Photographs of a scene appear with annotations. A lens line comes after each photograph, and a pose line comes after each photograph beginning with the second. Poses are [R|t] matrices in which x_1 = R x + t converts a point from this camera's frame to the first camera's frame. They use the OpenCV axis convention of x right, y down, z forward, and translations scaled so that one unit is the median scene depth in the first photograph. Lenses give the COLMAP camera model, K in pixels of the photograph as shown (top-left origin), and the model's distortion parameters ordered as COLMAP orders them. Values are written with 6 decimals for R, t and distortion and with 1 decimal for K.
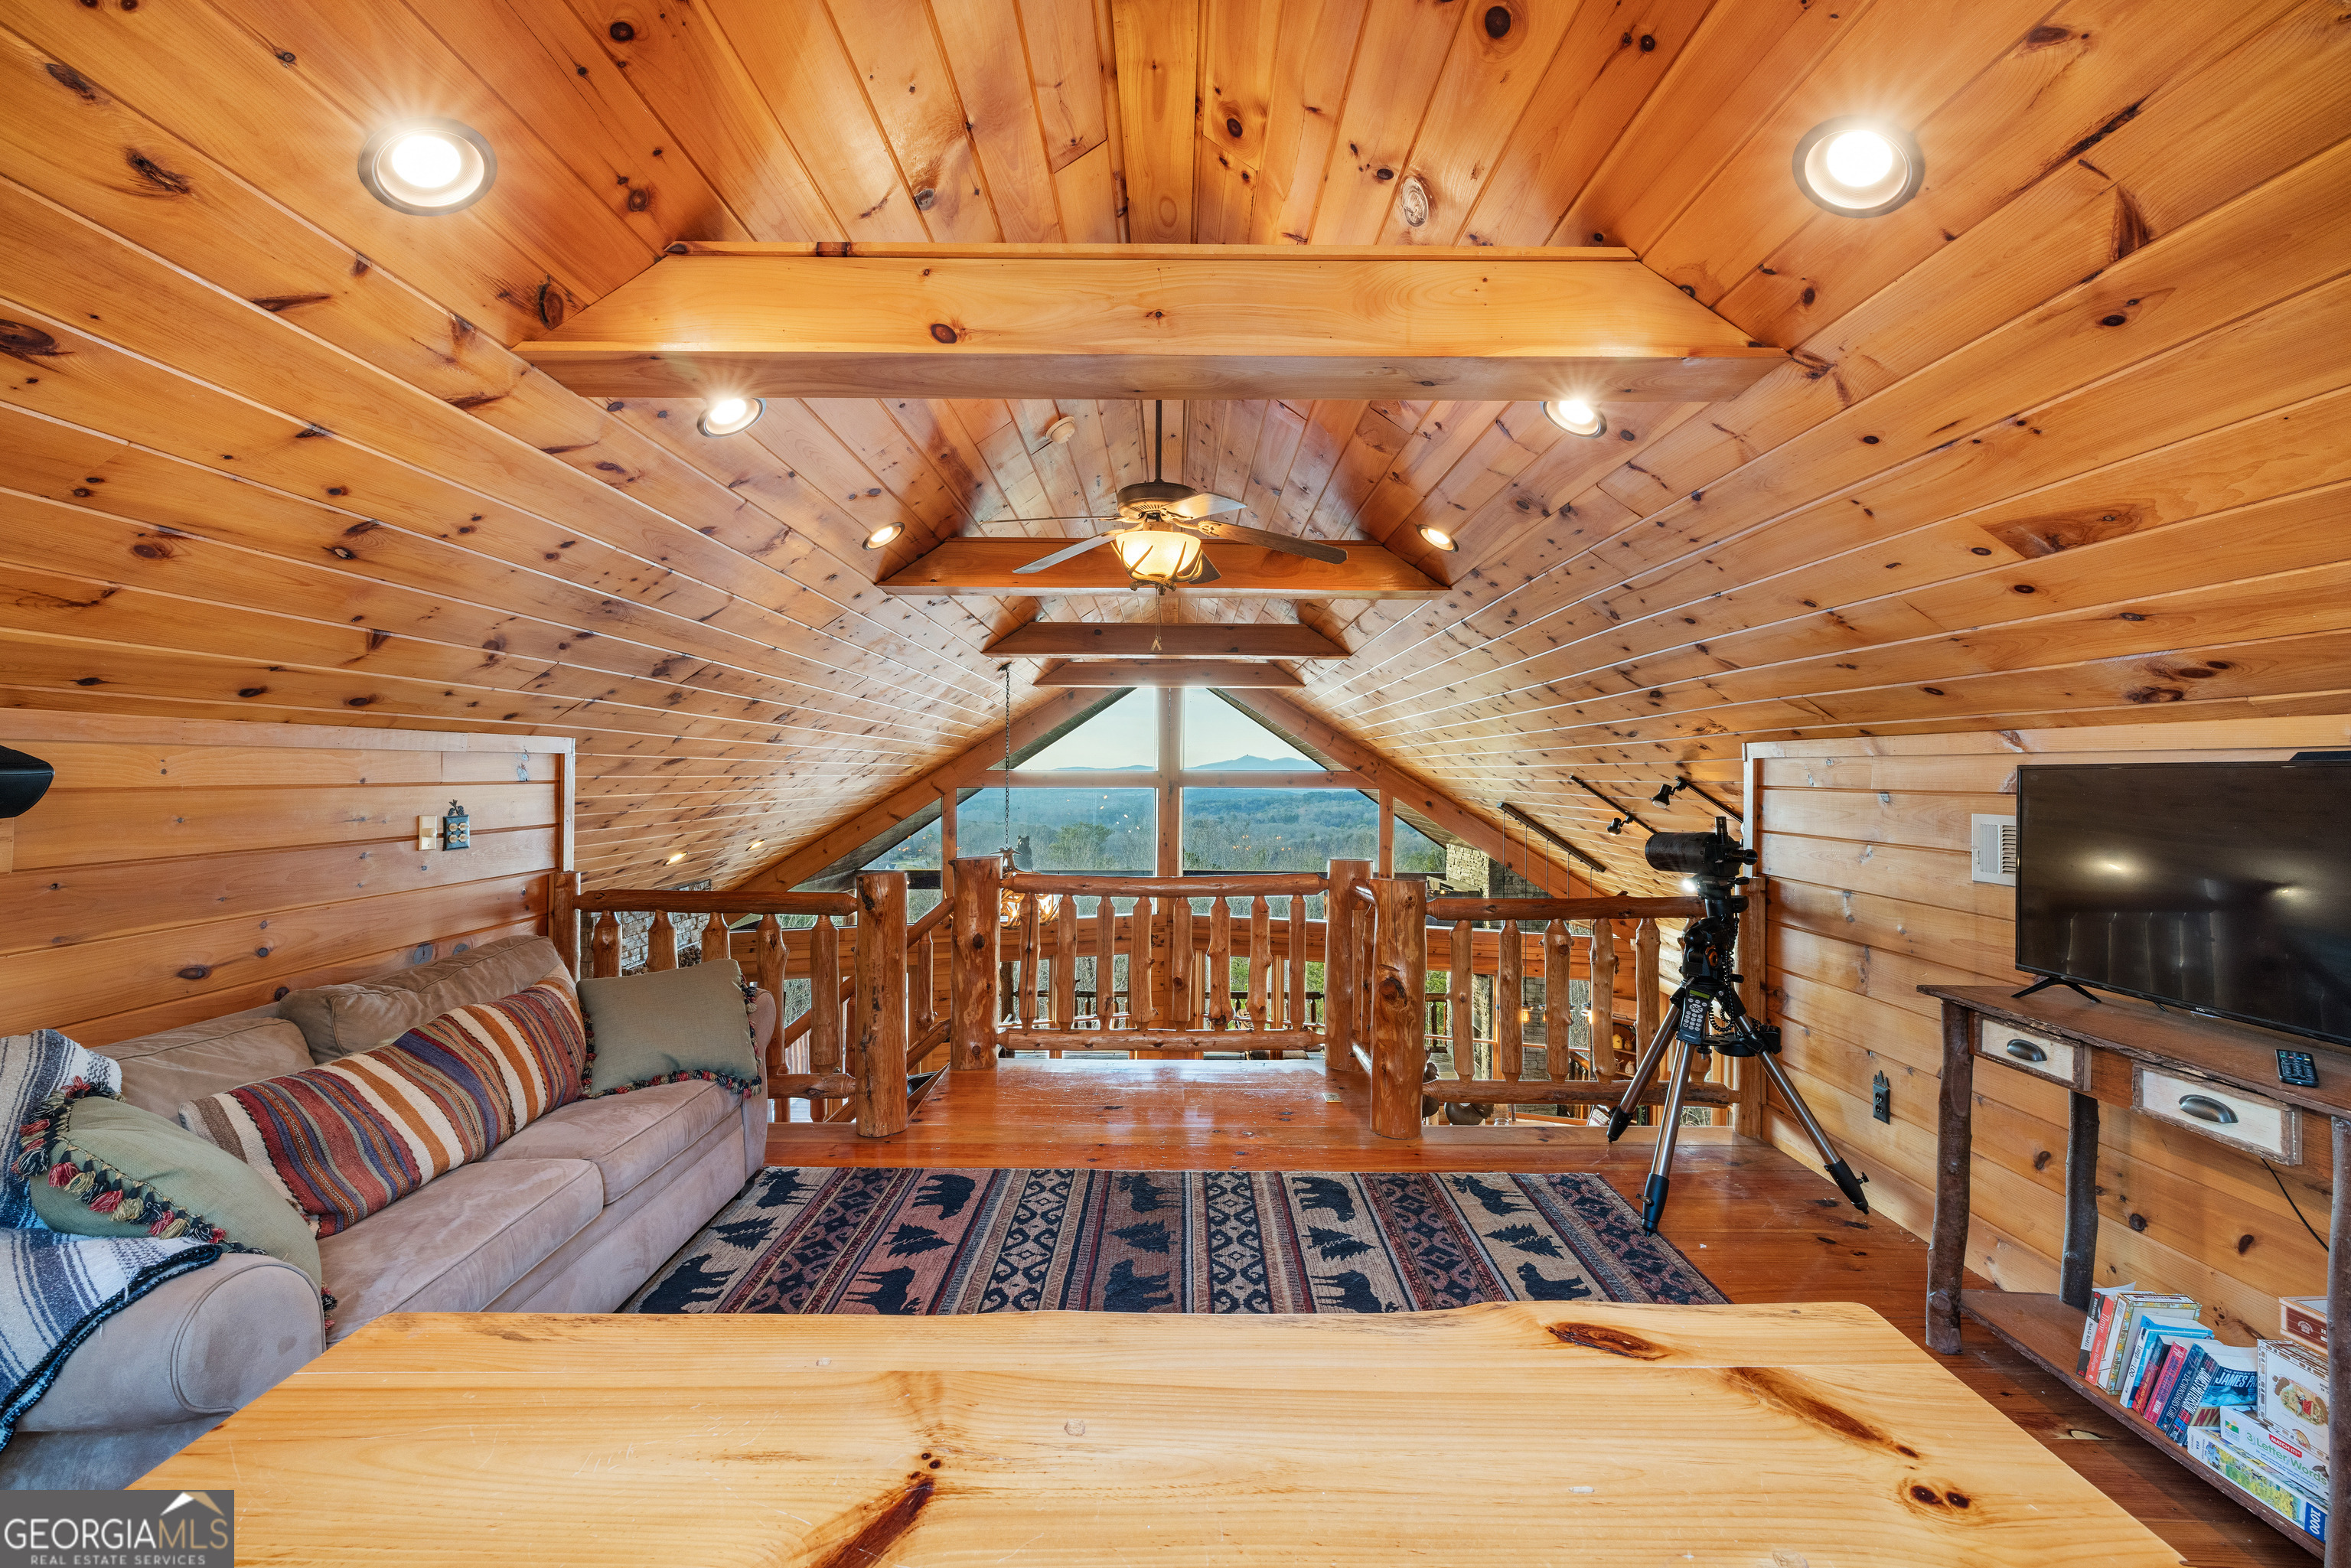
lens RADIAL K [[982.0, 0, 1174.4], [0, 982.0, 782.6], [0, 0, 1]] dist [0.002853, -0.001124]
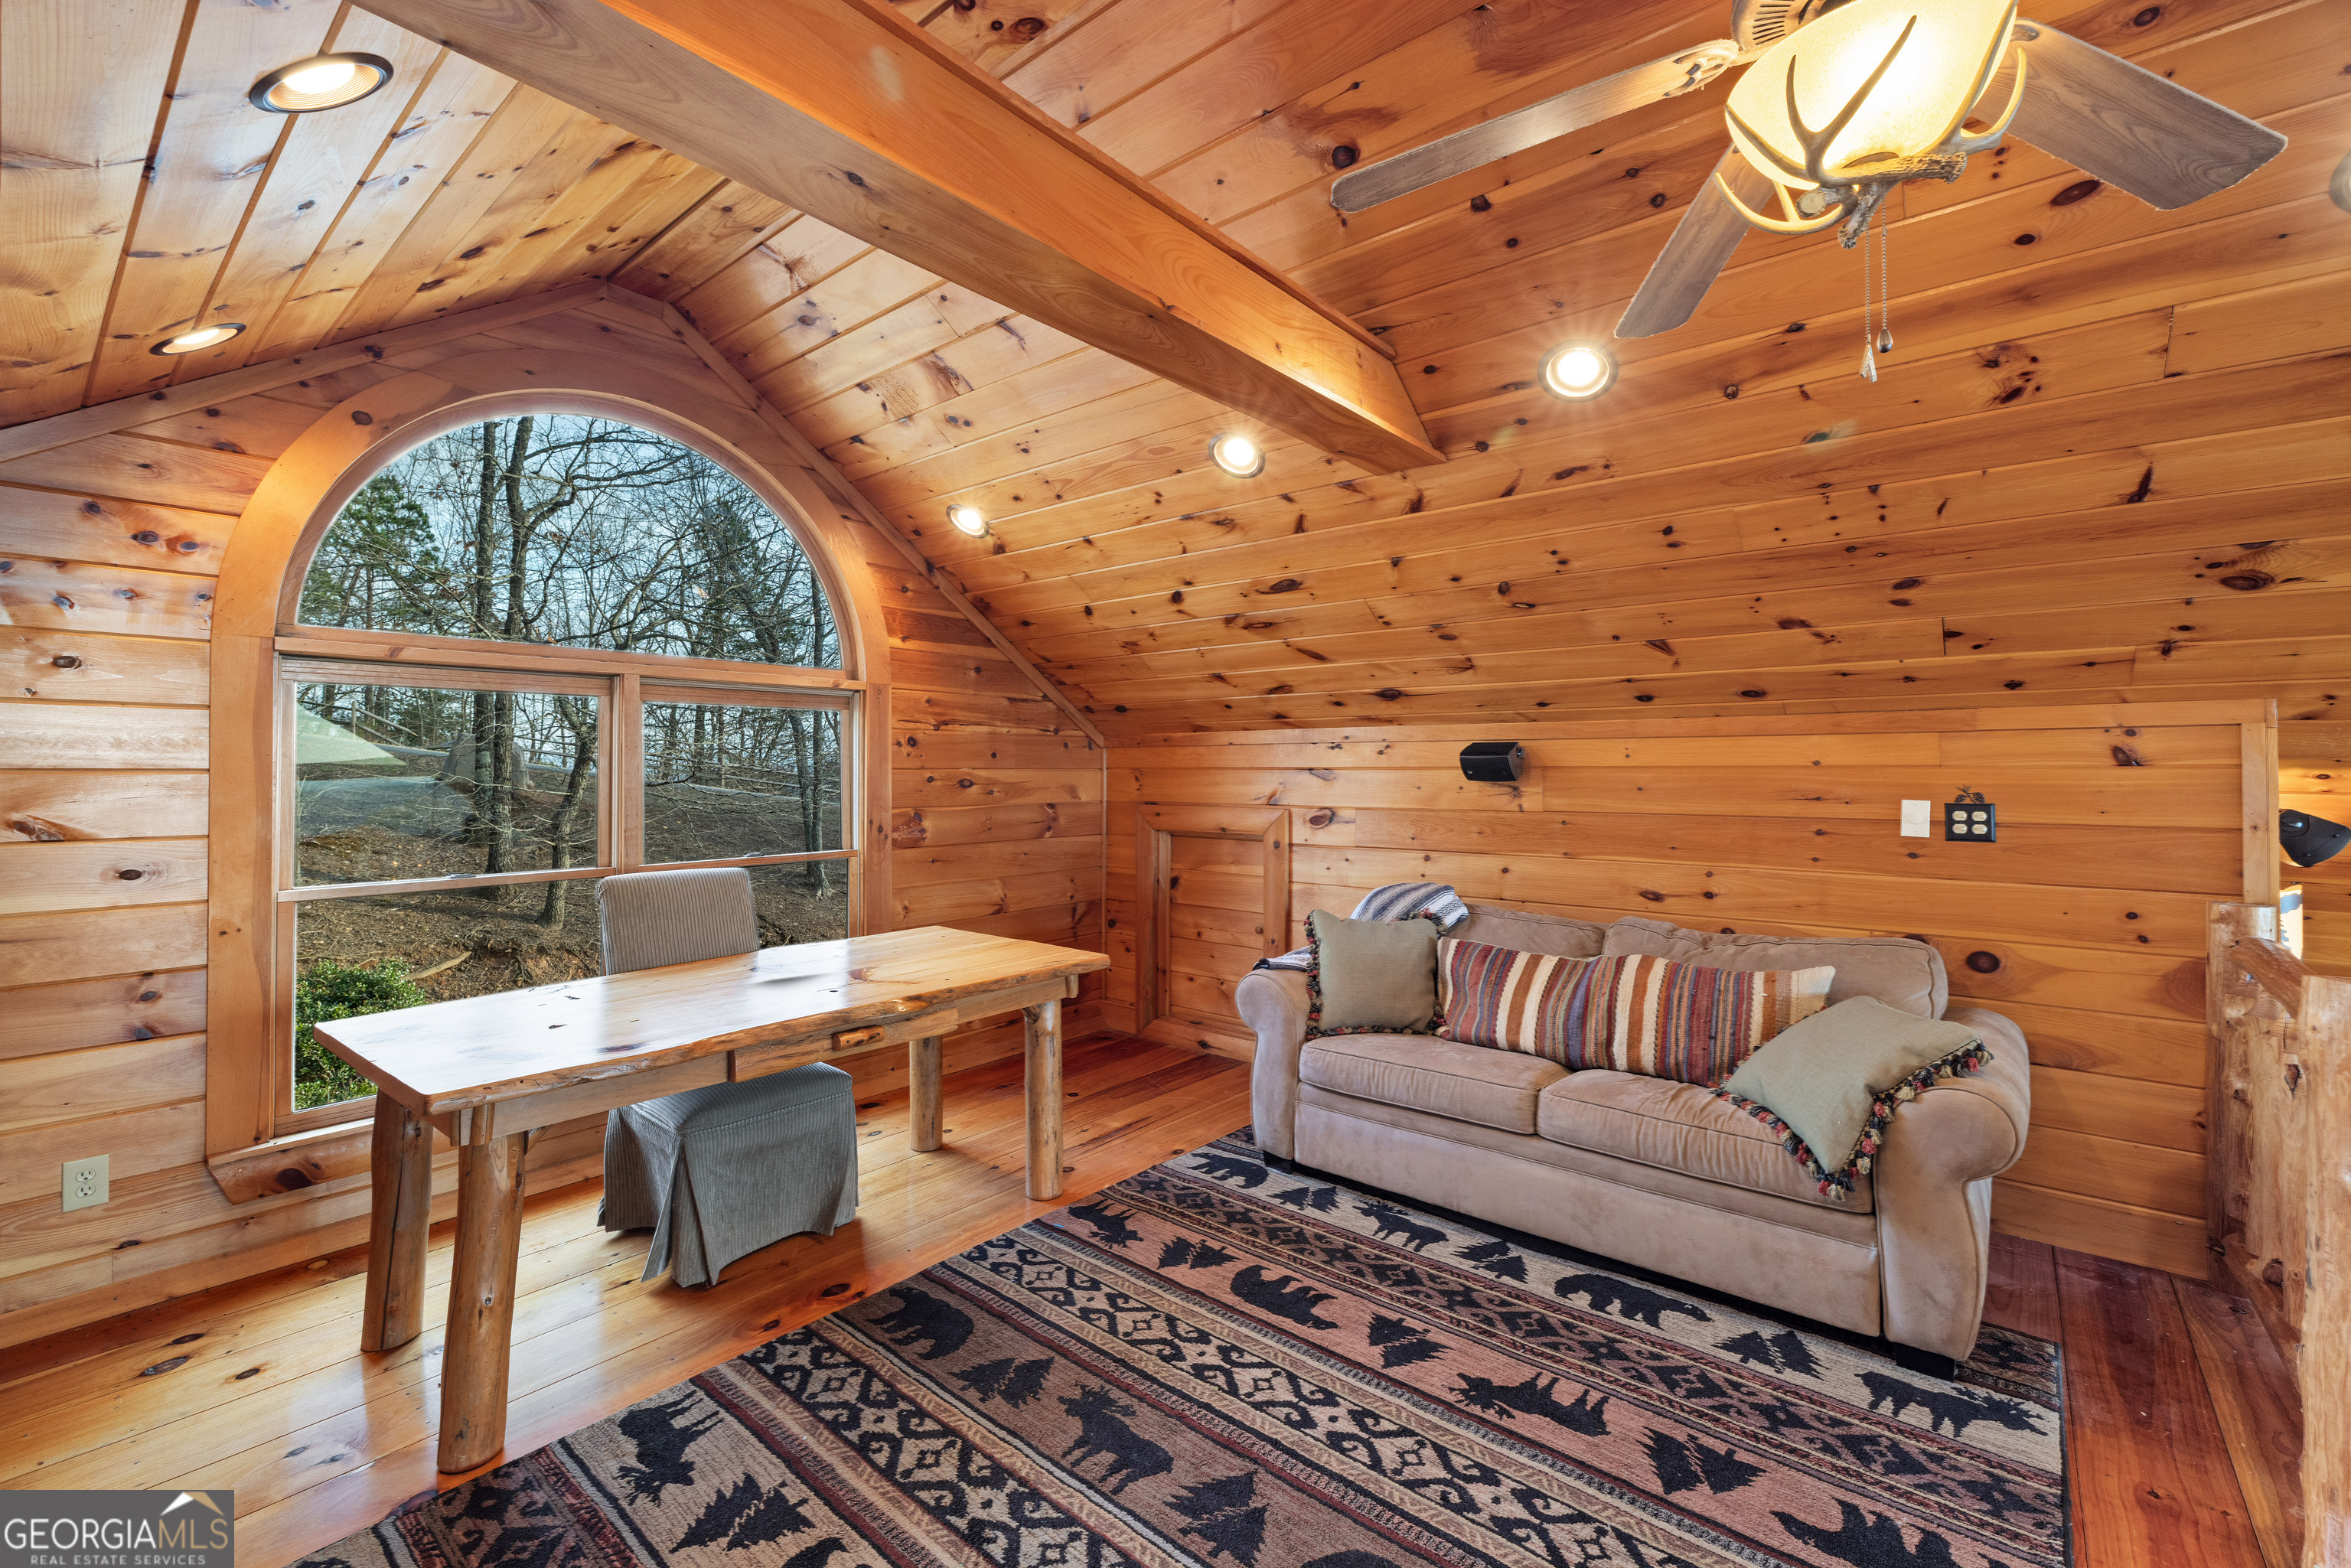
lens RADIAL K [[982.0, 0, 1173.6], [0, 982.0, 769.0], [0, 0, 1]] dist [0.002853, -0.001124]
pose [[-0.643601, -0.001674, -0.765359, 0.486357], [-0.010015, 0.999930, 0.006235, 0.005595], [0.765295, 0.011678, -0.643573, 1.223990]]
